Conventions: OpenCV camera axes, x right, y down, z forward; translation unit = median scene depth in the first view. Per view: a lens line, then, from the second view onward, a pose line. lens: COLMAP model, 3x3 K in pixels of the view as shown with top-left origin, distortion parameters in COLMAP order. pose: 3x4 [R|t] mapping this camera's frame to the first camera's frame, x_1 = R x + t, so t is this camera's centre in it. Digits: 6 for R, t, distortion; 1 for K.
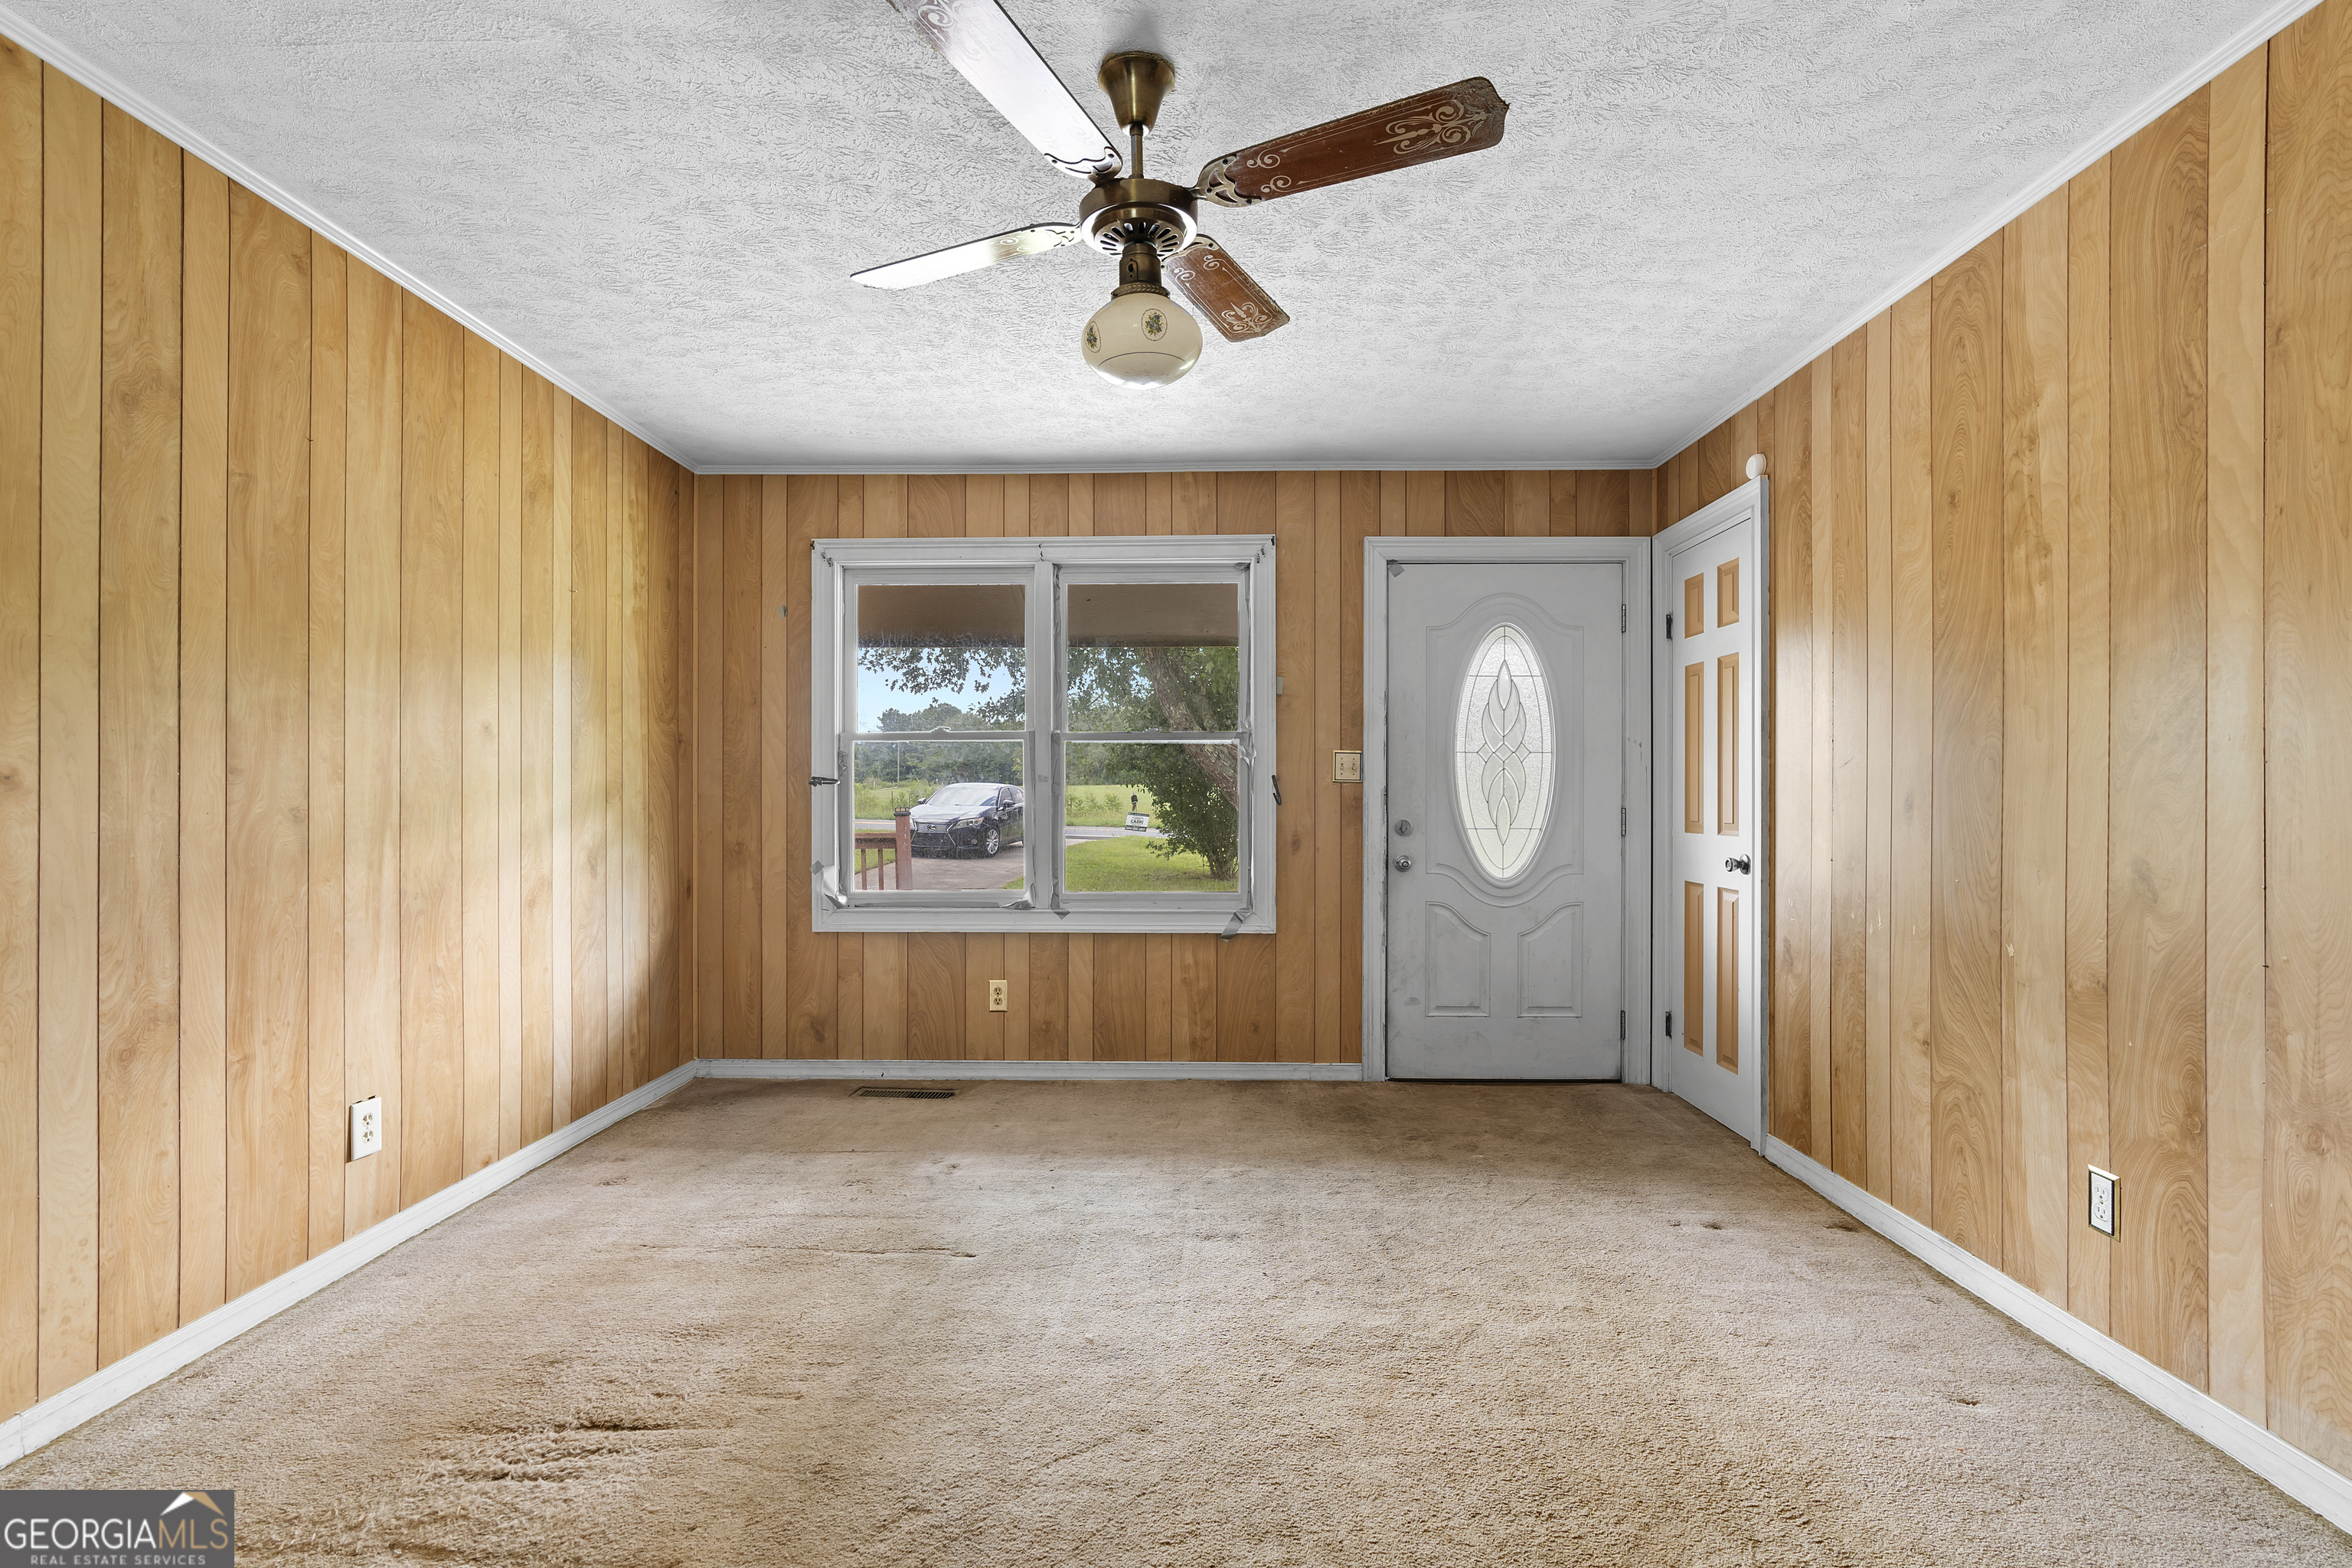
lens RADIAL K [[1079.8, 0, 1173.5], [0, 1079.8, 796.1], [0, 0, 1]] dist [-0.014212, 0.006541]
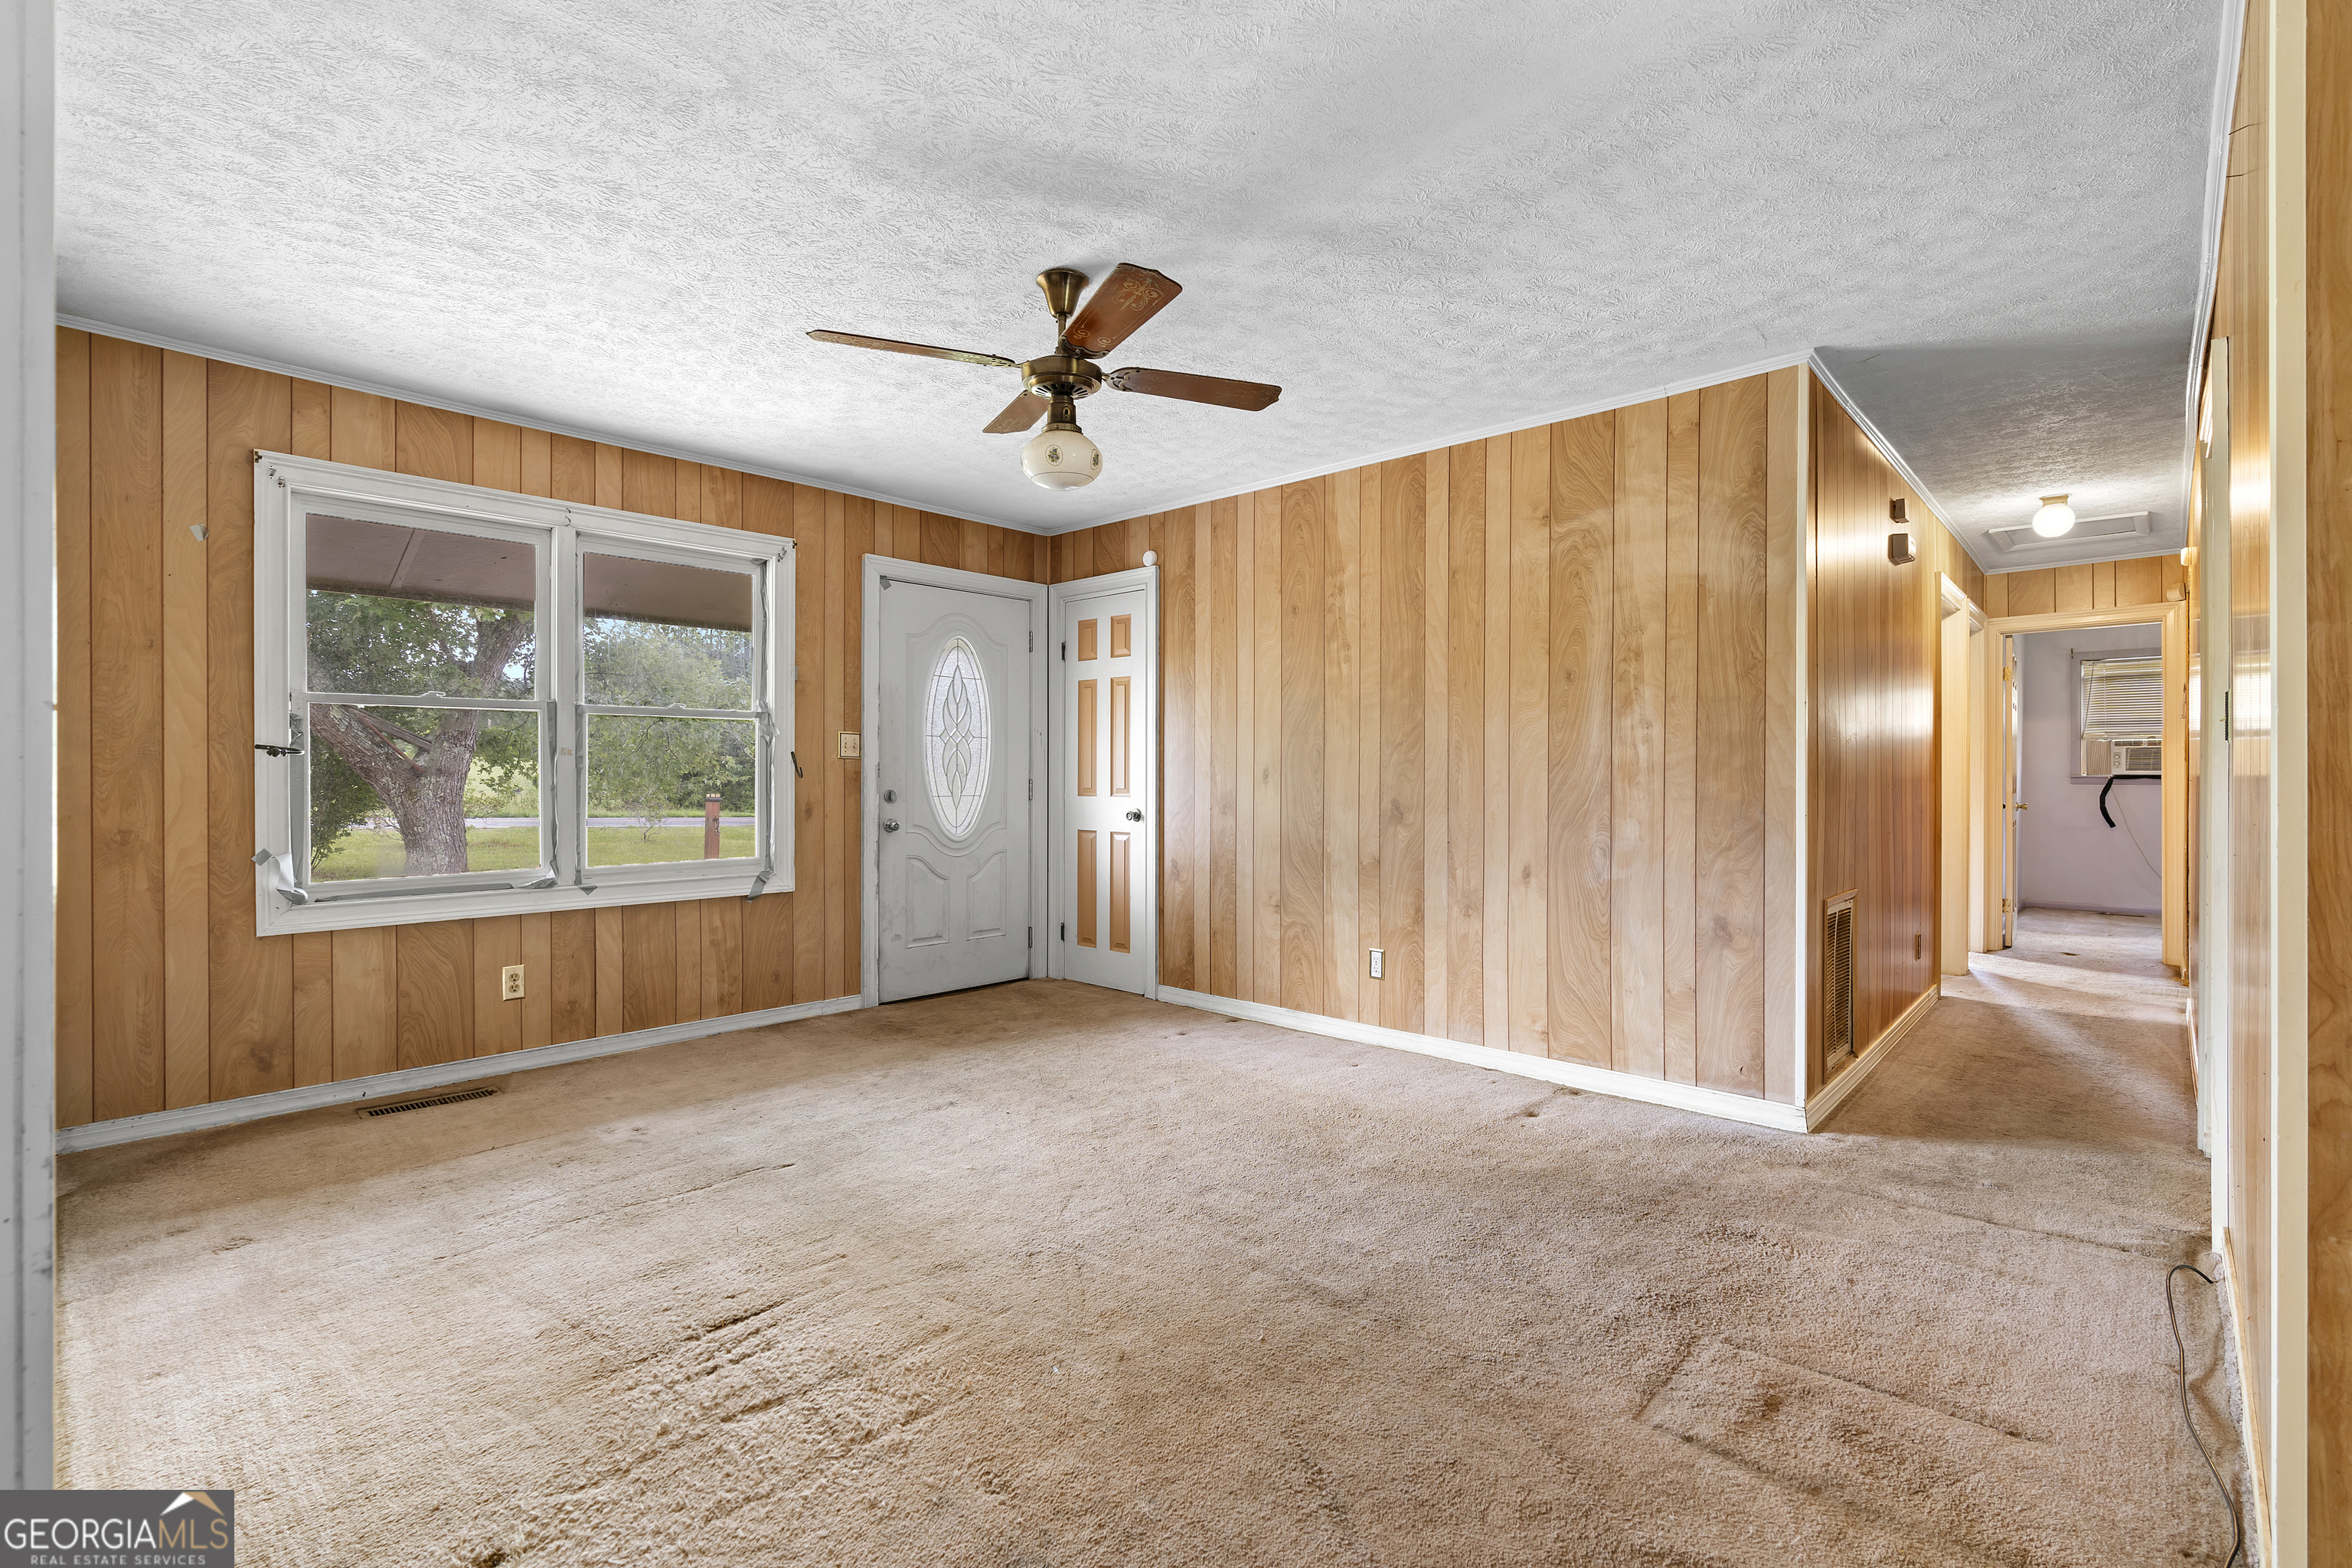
lens RADIAL K [[1064.1, 0, 1176.0], [0, 1064.1, 784.0], [0, 0, 1]] dist [-0.005443, 0.000349]
pose [[0.662873, -0.006579, 0.748703, -0.527831], [-0.000051, 0.999961, 0.008832, 0.005111], [-0.748732, -0.005893, 0.662847, -0.045080]]
